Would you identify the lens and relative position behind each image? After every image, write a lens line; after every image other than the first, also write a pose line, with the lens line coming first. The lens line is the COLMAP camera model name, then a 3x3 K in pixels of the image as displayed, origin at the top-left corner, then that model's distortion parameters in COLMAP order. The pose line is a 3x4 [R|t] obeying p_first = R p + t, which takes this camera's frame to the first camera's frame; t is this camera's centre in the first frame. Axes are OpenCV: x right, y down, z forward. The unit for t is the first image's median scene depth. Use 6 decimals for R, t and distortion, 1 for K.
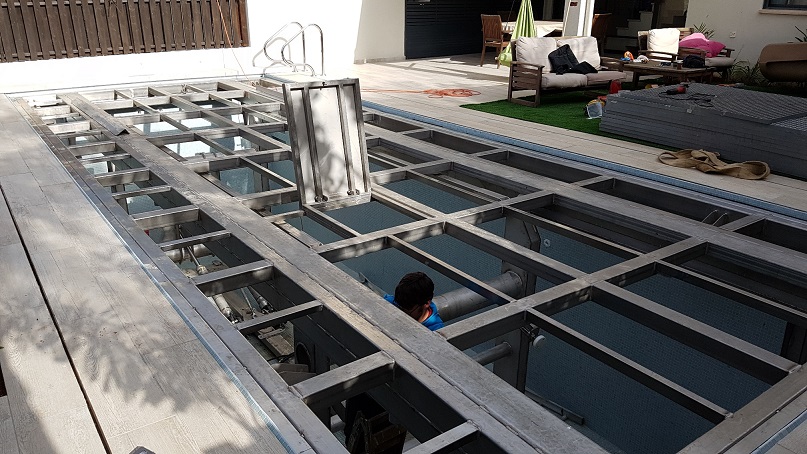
lens RADIAL K [[628.9, 0, 423.3], [0, 628.9, 227.6], [0, 0, 1]] dist [0.000626, -0.001757]
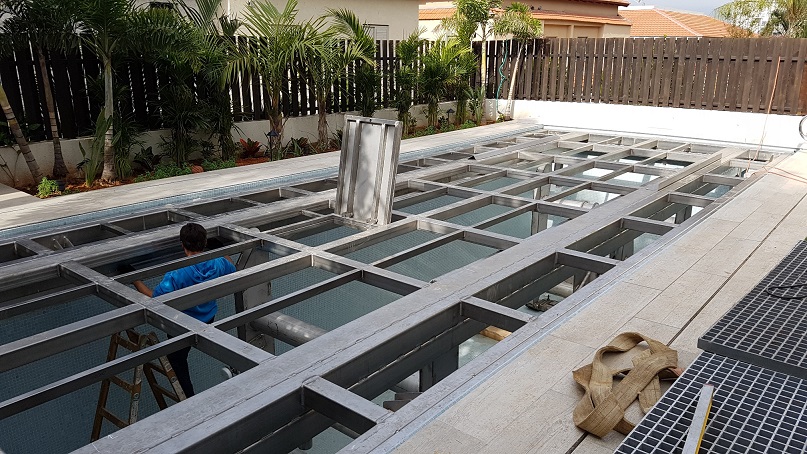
lens RADIAL K [[628.9, 0, 423.3], [0, 628.9, 227.6], [0, 0, 1]] dist [0.000626, -0.001757]
pose [[0.254417, 0.269559, -0.928768, 0.965422], [-0.348516, 0.921395, 0.171950, -0.274342], [0.902113, 0.279944, 0.328364, 0.743930]]
